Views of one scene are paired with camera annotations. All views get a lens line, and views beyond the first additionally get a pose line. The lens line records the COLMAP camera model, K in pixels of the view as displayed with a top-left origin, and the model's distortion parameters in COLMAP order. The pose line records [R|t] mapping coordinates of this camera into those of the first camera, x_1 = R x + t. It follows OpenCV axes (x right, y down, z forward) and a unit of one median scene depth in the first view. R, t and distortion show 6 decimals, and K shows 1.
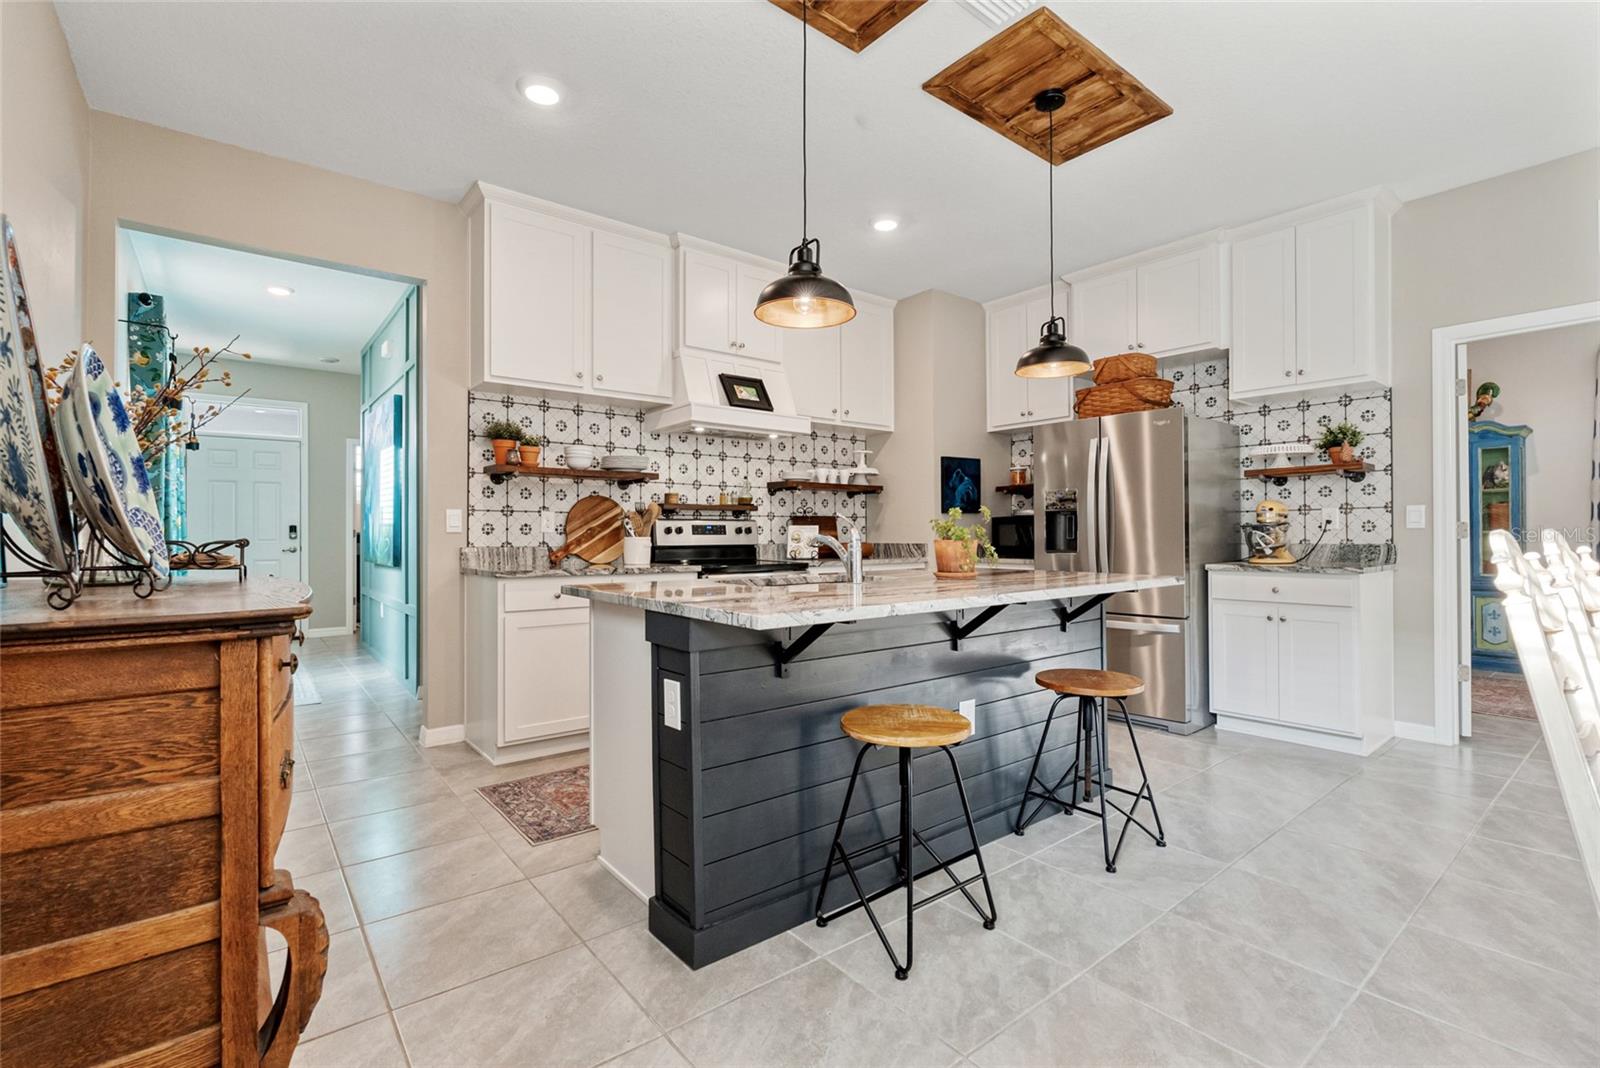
lens RADIAL K [[718.2, 0, 805.1], [0, 718.2, 538.0], [0, 0, 1]] dist [-0.010588, -0.000118]
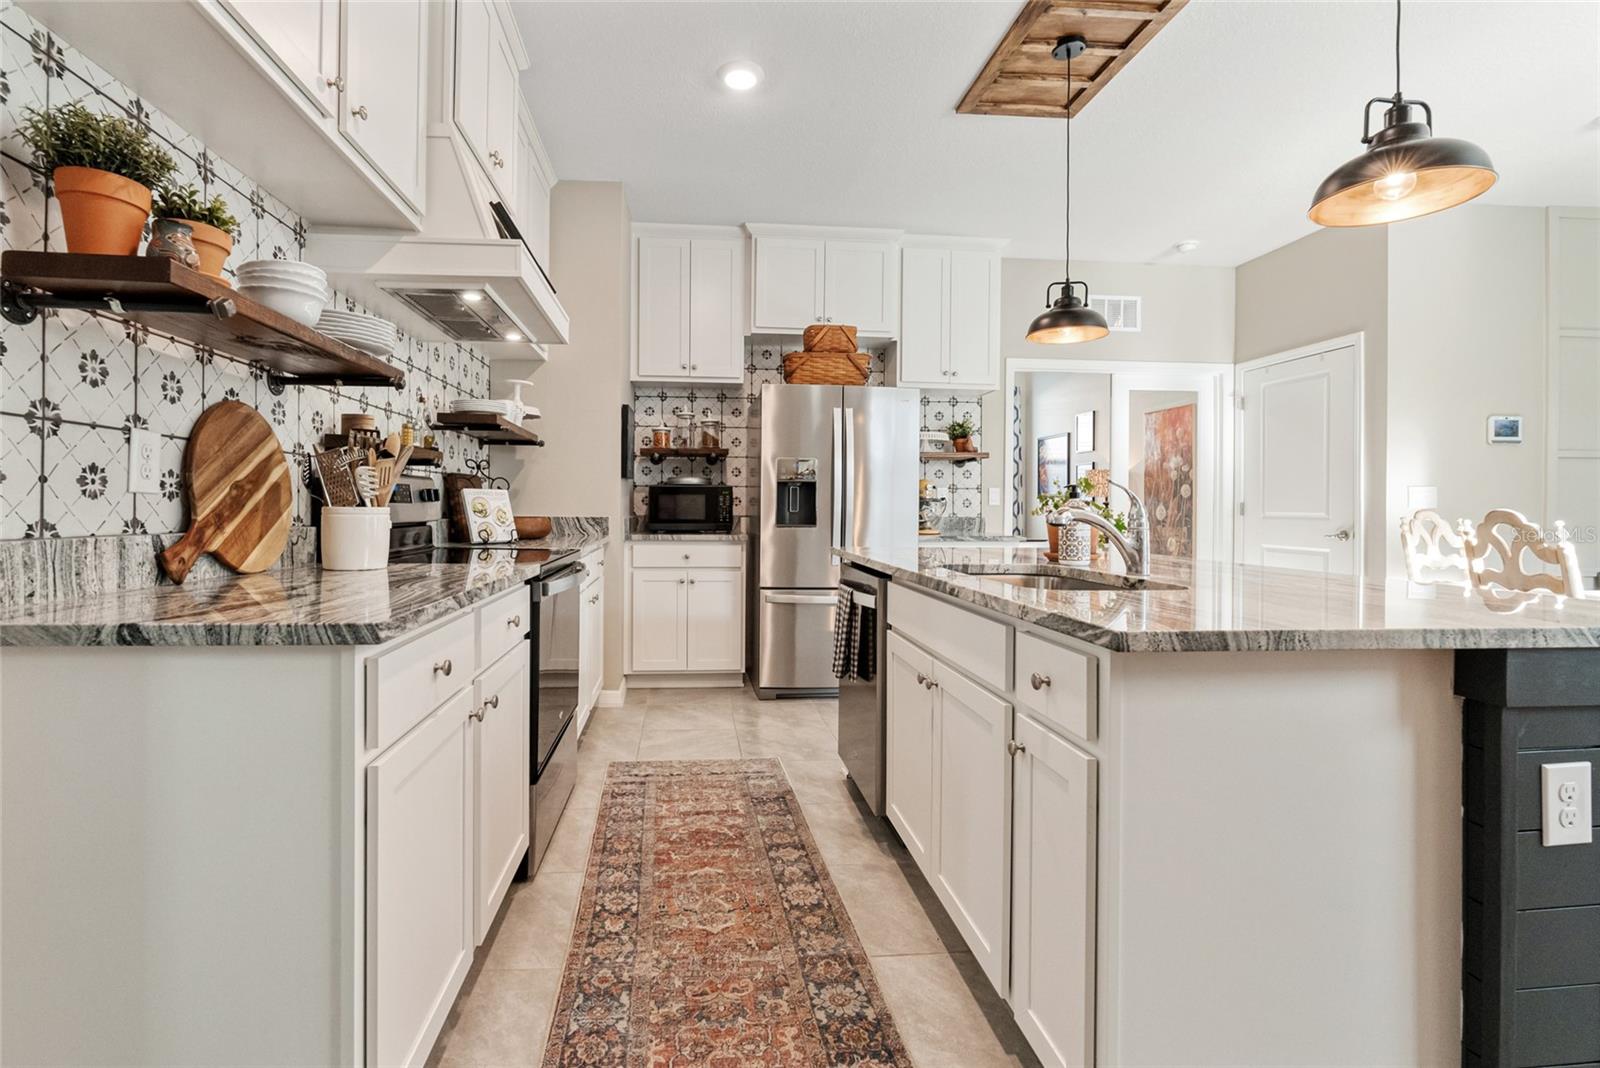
lens RADIAL K [[718.2, 0, 801.2], [0, 718.2, 527.4], [0, 0, 1]] dist [-0.010588, -0.000118]
pose [[0.560459, -0.015854, 0.828030, -0.448336], [-0.005740, 0.999718, 0.023027, -0.000722], [-0.828162, -0.017658, 0.560211, 0.530635]]
